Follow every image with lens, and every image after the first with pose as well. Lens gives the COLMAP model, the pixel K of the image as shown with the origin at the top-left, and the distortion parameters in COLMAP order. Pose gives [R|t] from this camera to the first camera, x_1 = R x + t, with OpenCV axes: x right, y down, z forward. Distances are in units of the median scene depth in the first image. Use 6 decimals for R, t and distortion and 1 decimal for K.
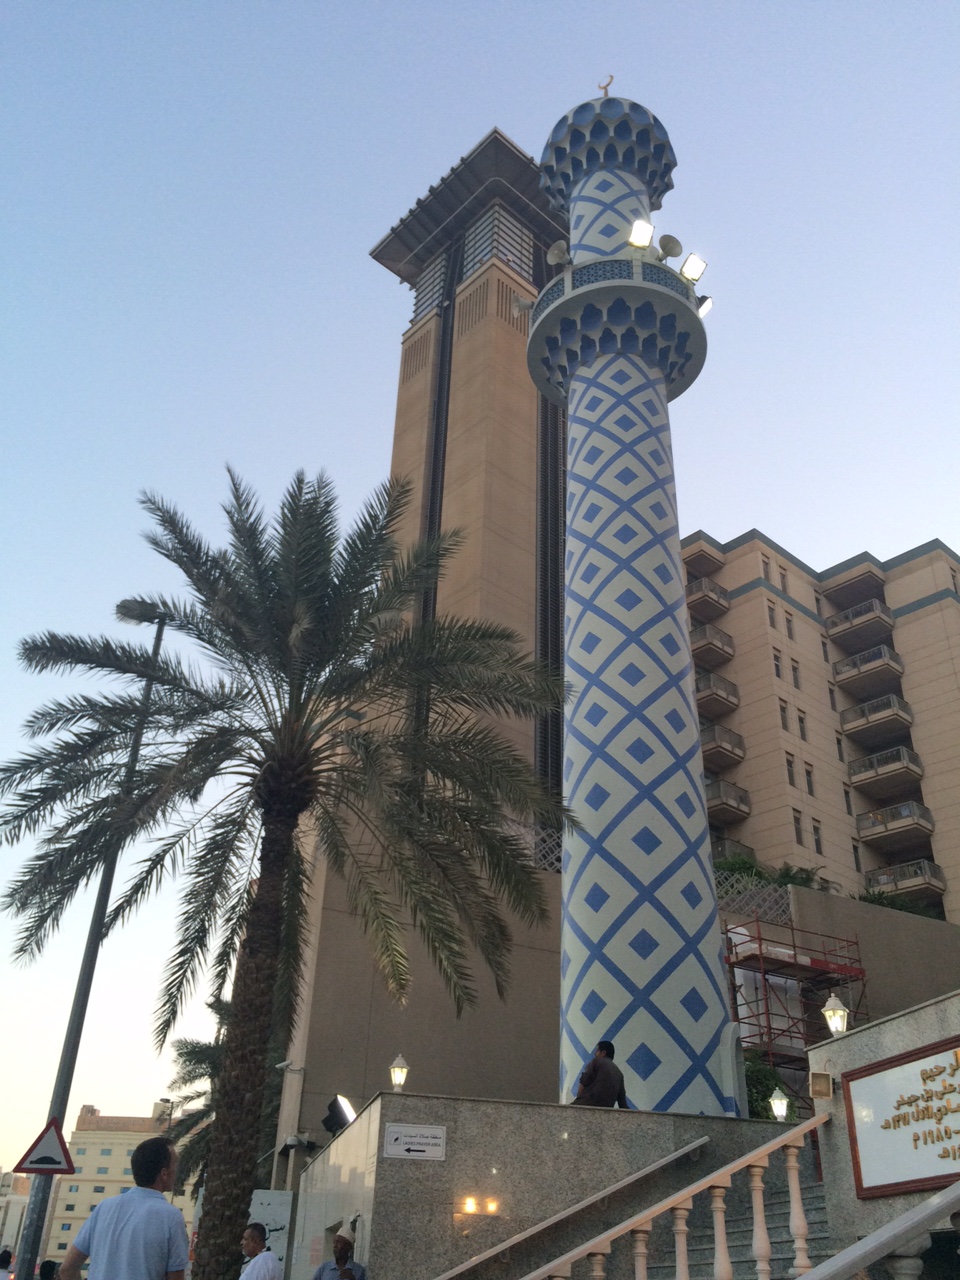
lens RADIAL K [[1094.1, 0, 480.0], [0, 1094.1, 640.0], [0, 0, 1]] dist [0.004816, -0.014660]
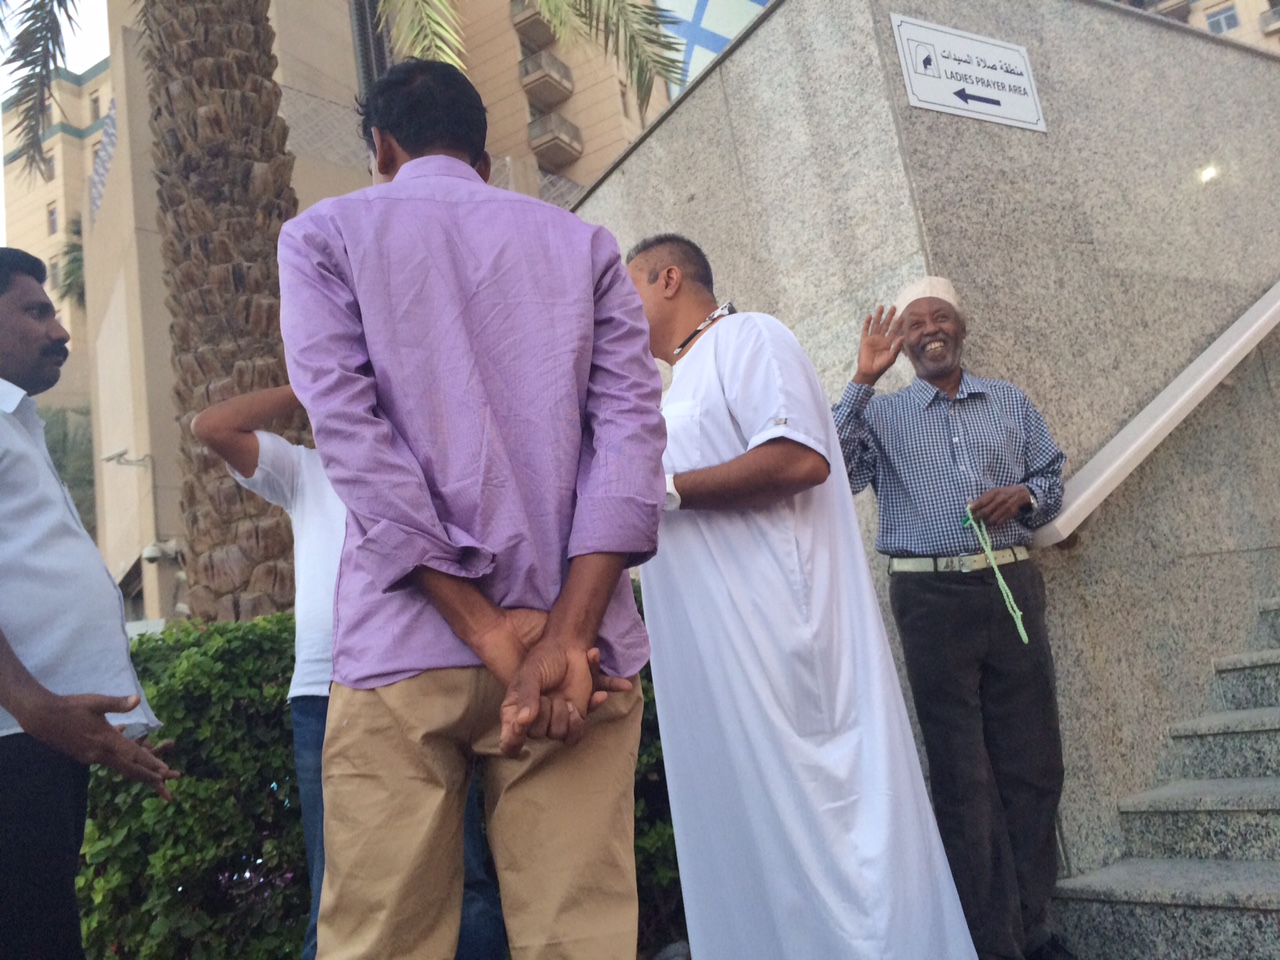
lens RADIAL K [[1094.1, 0, 640.0], [0, 1094.1, 480.0], [0, 0, 1]] dist [0.004816, -0.014660]
pose [[0.931193, -0.111033, 0.347206, -0.229962], [-0.002107, 0.950827, 0.309715, 0.400088], [-0.364521, -0.289136, 0.885169, 0.611302]]
